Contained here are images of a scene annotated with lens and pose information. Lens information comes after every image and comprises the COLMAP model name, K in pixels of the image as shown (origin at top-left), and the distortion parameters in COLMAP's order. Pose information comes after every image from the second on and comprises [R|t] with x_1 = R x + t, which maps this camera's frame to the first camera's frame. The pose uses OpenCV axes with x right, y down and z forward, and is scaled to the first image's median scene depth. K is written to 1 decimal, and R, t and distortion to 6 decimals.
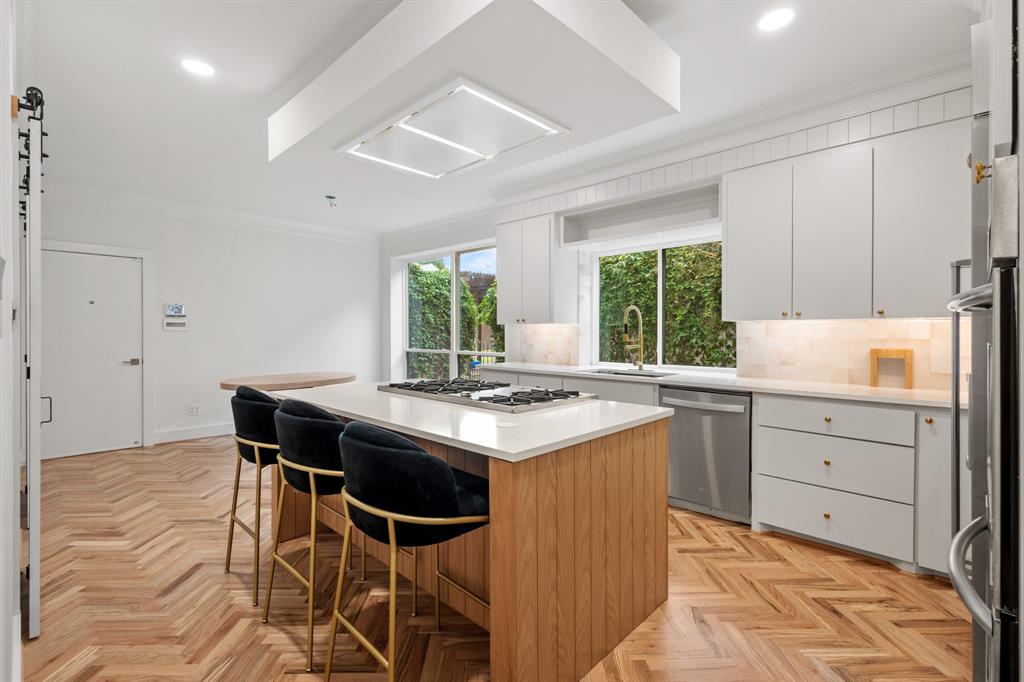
lens RADIAL K [[473.4, 0, 517.3], [0, 473.4, 334.4], [0, 0, 1]] dist [0.004231, 0.000204]
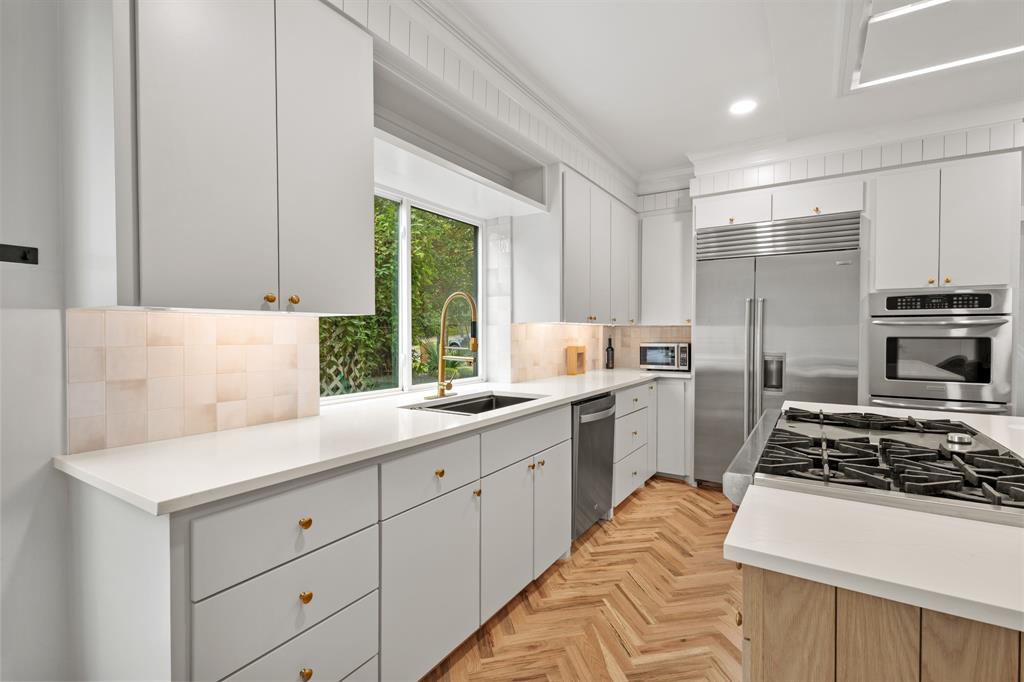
lens RADIAL K [[473.4, 0, 503.6], [0, 473.4, 340.8], [0, 0, 1]] dist [0.004231, 0.000204]
pose [[-0.184835, -0.015339, 0.982650, -0.313116], [0.010521, 0.999790, 0.017586, -0.006670], [-0.982713, 0.013589, -0.184635, 0.888324]]
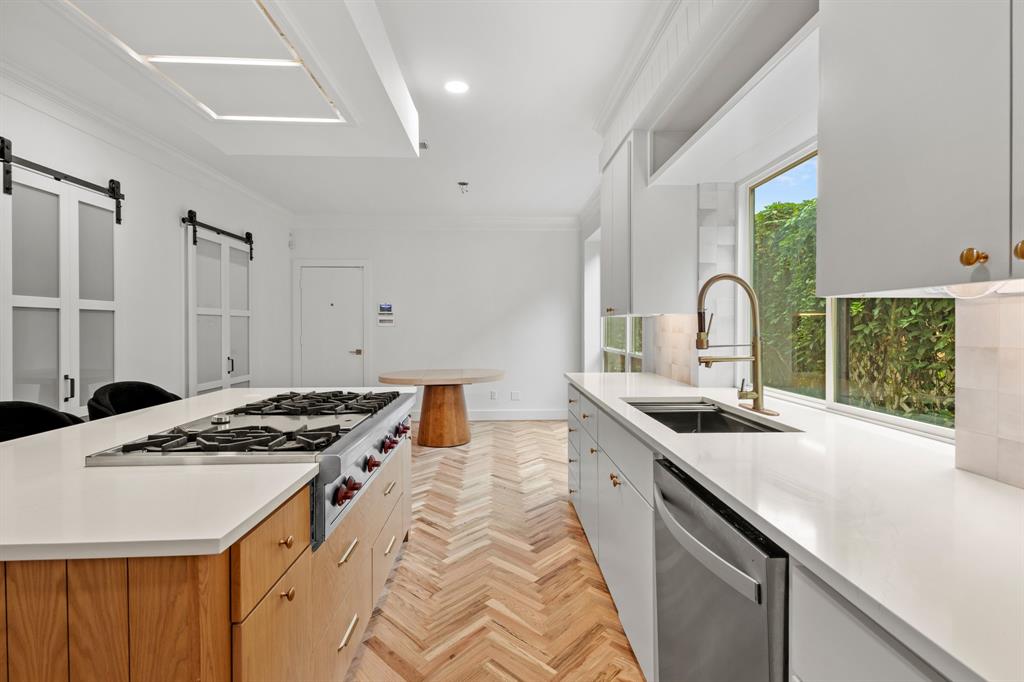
lens RADIAL K [[473.4, 0, 516.8], [0, 473.4, 331.9], [0, 0, 1]] dist [0.004231, 0.000204]
pose [[0.723926, 0.007053, -0.689842, 0.355647], [-0.003195, 0.999971, 0.006870, -0.003565], [0.689870, -0.002769, 0.723928, 0.424120]]
